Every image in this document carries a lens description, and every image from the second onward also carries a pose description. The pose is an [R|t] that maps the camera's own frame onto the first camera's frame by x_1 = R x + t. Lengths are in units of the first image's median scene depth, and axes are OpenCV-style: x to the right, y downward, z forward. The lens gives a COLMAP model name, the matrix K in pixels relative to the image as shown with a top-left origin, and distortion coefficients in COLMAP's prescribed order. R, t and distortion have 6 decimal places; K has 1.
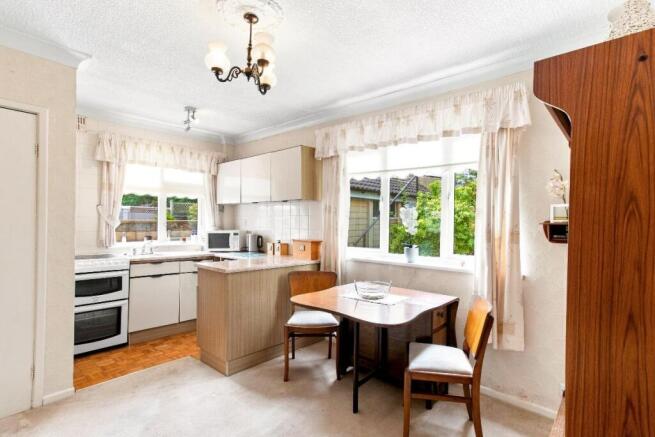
lens RADIAL K [[319.1, 0, 327.6], [0, 319.1, 226.7], [0, 0, 1]] dist [-0.000644, -0.000173]
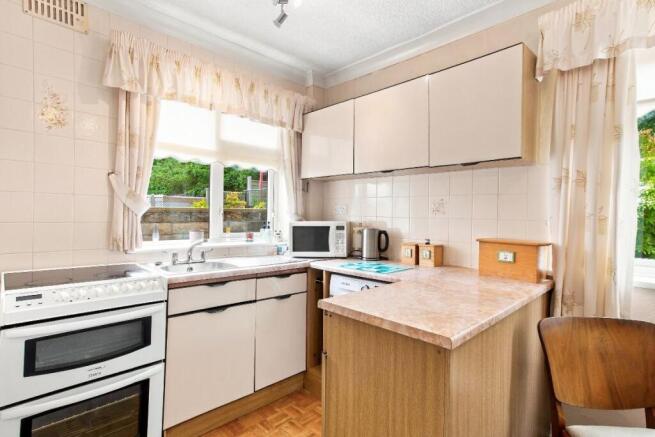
lens RADIAL K [[333.4, 0, 346.1], [0, 333.4, 216.6], [0, 0, 1]] dist [0.003180, 0.000856]
pose [[0.998772, 0.003196, -0.049450, -0.264762], [-0.003398, 0.999986, -0.004006, 0.005358], [0.049436, 0.004170, 0.998769, 0.413644]]
